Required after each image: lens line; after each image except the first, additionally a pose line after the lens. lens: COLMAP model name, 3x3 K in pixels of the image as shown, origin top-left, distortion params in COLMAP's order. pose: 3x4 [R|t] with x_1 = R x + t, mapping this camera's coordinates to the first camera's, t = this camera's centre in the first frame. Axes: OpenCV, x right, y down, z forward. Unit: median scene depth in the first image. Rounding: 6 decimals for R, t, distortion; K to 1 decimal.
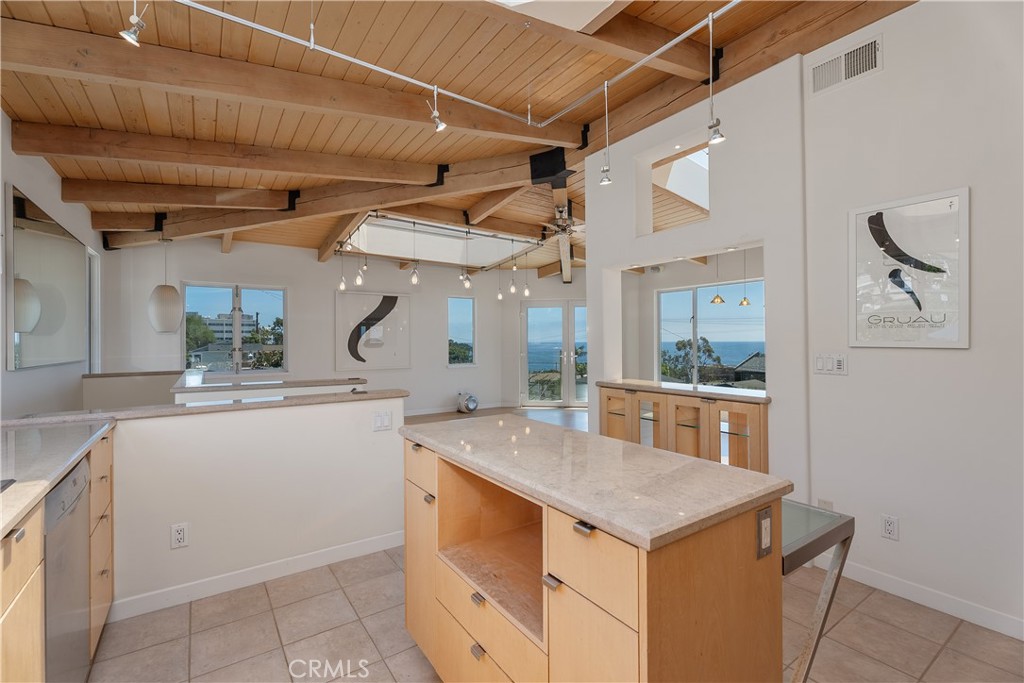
lens RADIAL K [[455.5, 0, 502.4], [0, 455.5, 338.8], [0, 0, 1]] dist [-0.034715, -0.000078]
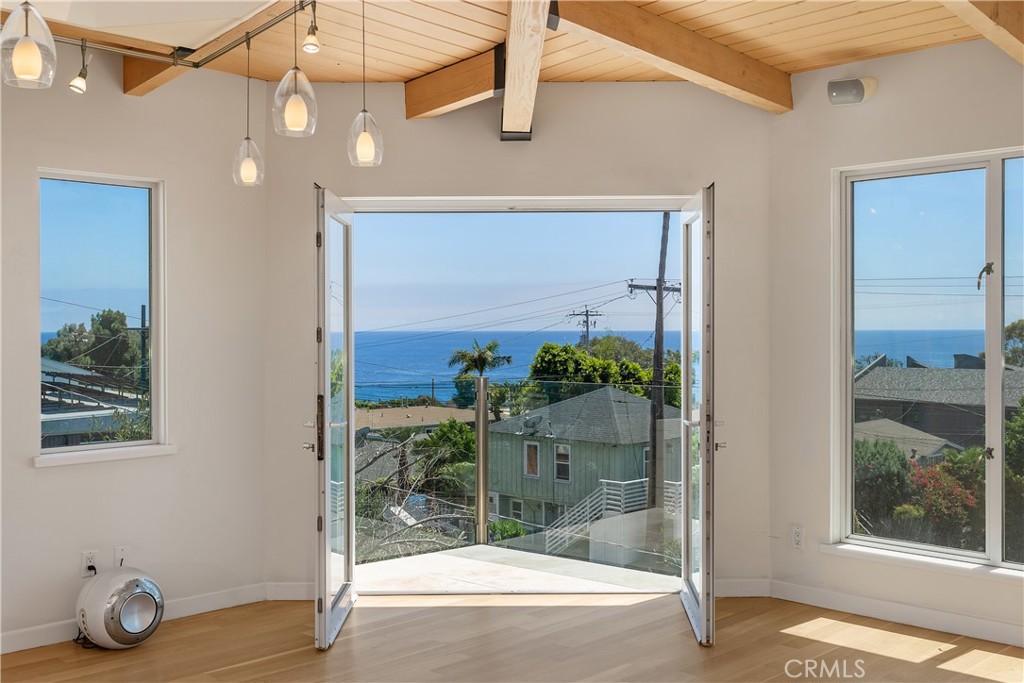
lens RADIAL K [[1050.5, 0, 512.0], [0, 1050.5, 341.5], [0, 0, 1]] dist [0.007149, -0.001381]
pose [[0.981061, -0.000537, 0.193696, 0.020836], [-0.002783, 0.999854, 0.016867, -0.013350], [-0.193677, -0.017086, 0.980917, 0.405979]]
